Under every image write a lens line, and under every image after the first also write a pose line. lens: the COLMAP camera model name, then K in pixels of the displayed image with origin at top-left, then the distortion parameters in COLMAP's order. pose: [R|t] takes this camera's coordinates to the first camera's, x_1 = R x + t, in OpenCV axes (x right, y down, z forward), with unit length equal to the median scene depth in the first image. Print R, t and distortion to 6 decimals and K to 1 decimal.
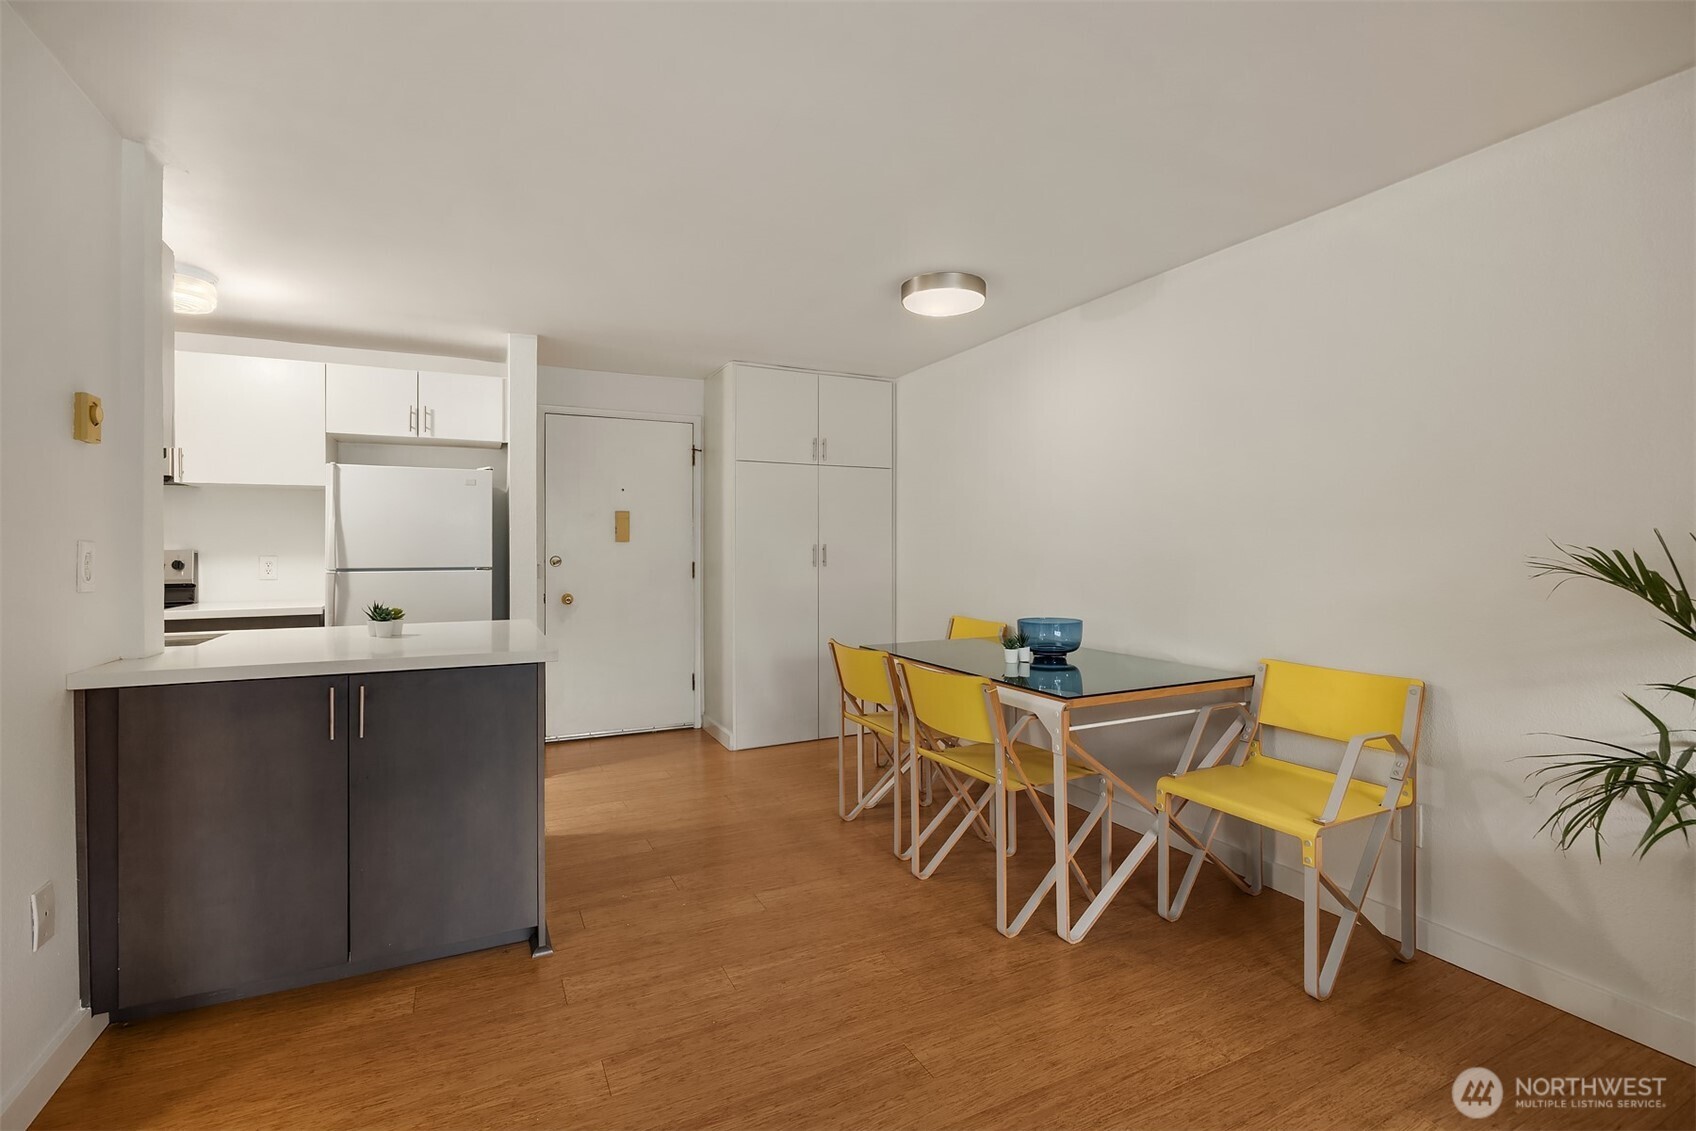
lens RADIAL K [[754.6, 0, 854.8], [0, 754.6, 554.2], [0, 0, 1]] dist [-0.022894, 0.002233]
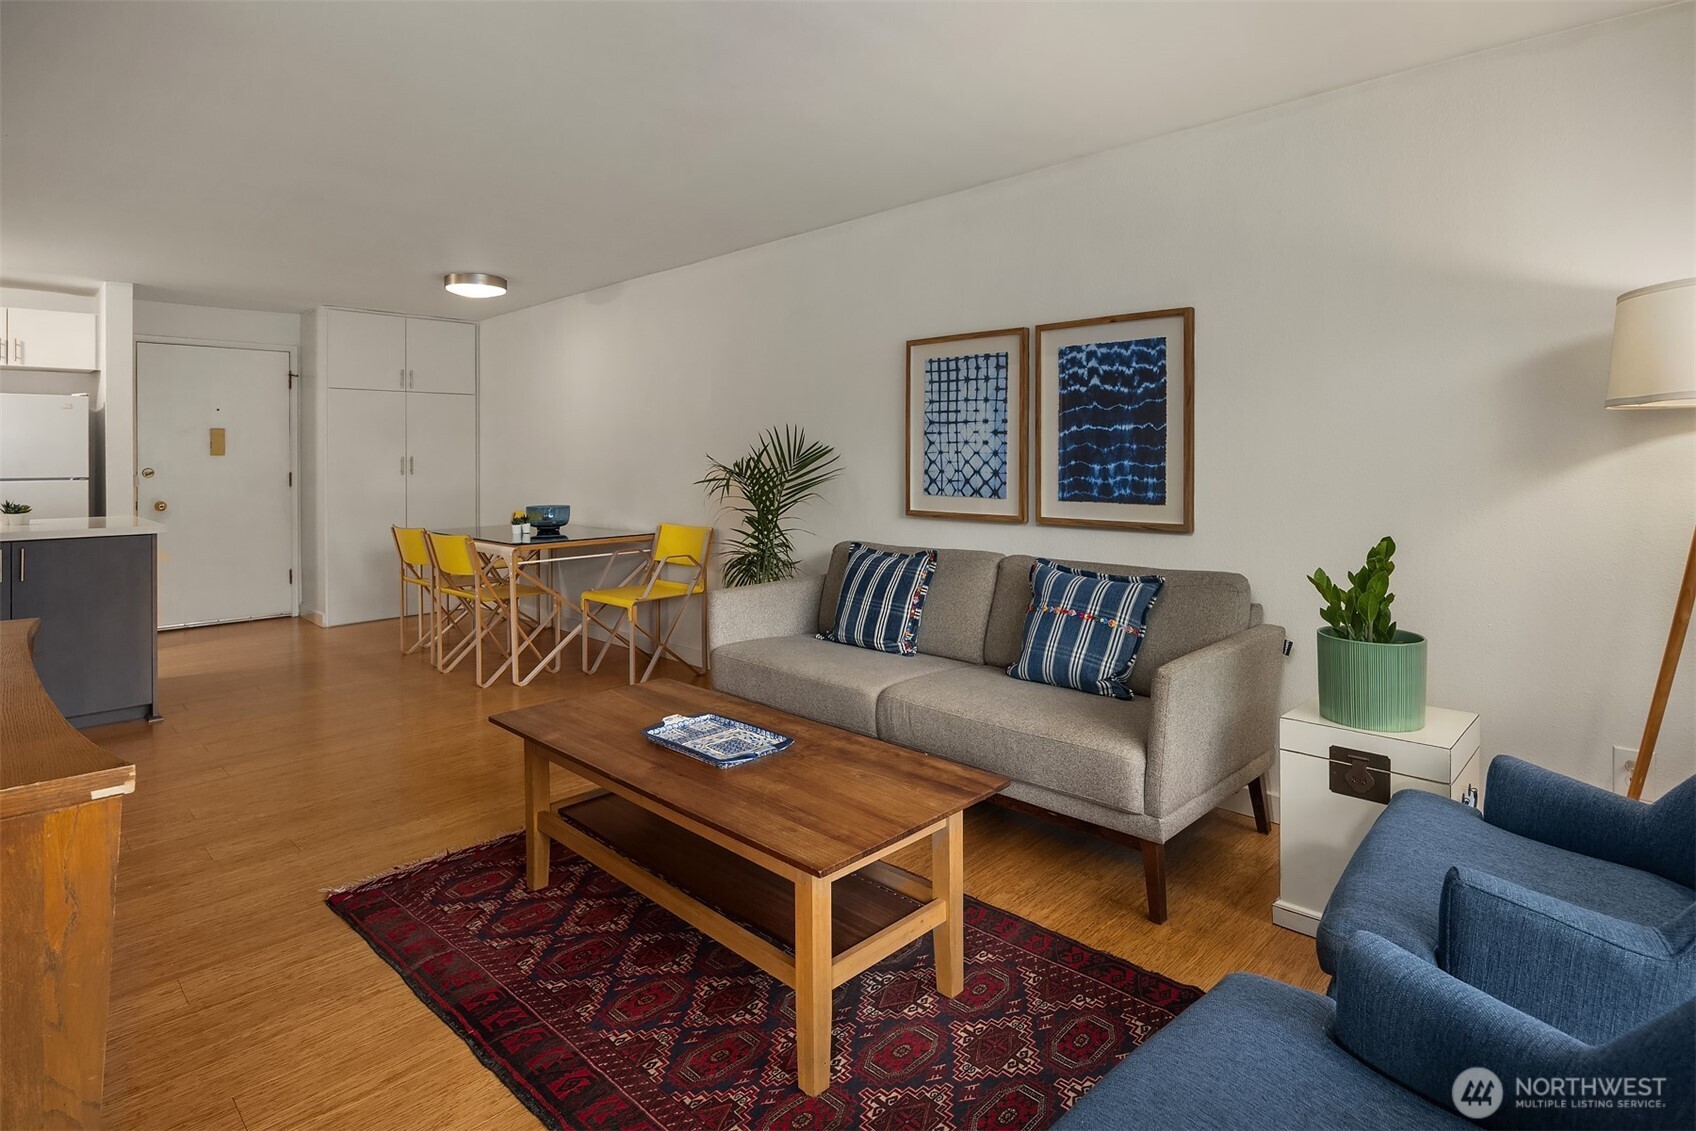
lens RADIAL K [[852.2, 0, 844.9], [0, 852.2, 457.6], [0, 0, 1]] dist [-0.010892, -0.000003]
pose [[0.944107, -0.005404, 0.329596, 0.210722], [0.008330, 0.999937, -0.007468, 0.005922], [-0.329535, 0.009797, 0.944092, -0.668390]]
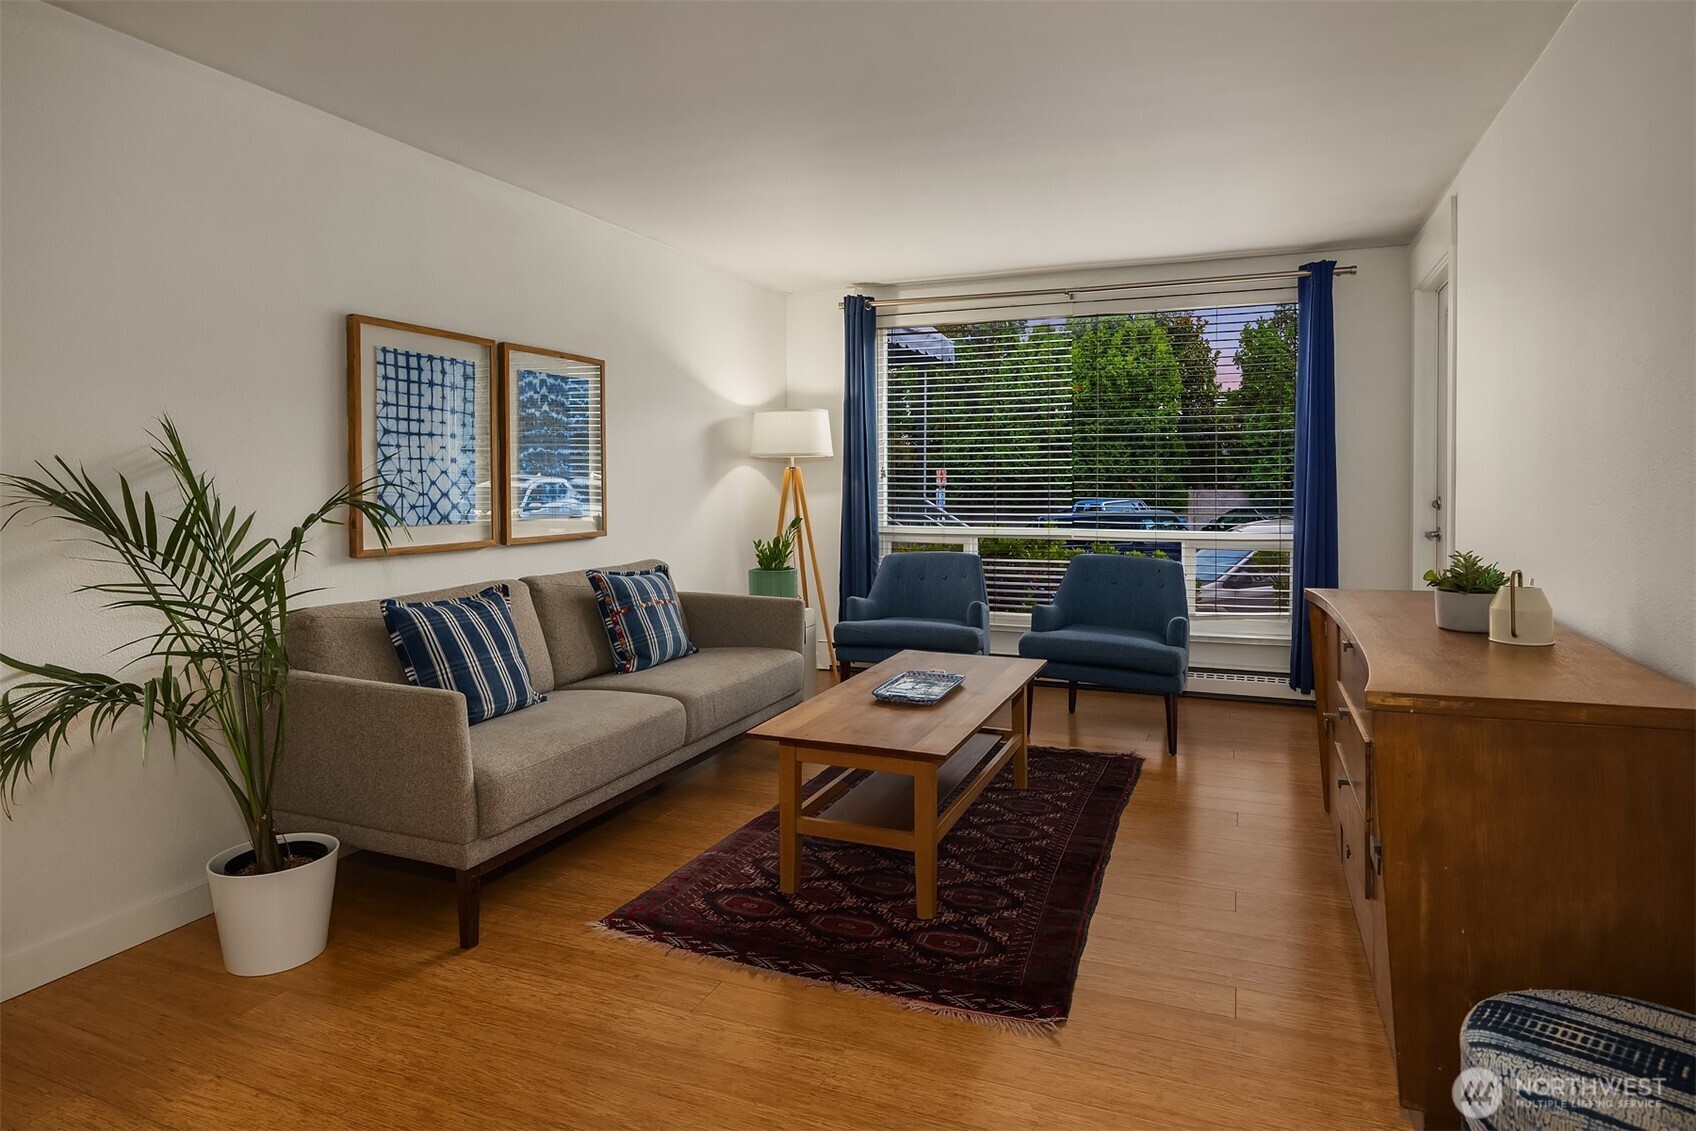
lens RADIAL K [[951.8, 0, 857.8], [0, 951.8, 495.4], [0, 0, 1]] dist [-0.013306, 0.000295]
pose [[-0.653534, -0.011896, 0.756803, -0.262132], [0.009926, 0.999656, 0.024284, -0.001032], [-0.756832, 0.023382, -0.653191, 0.441262]]
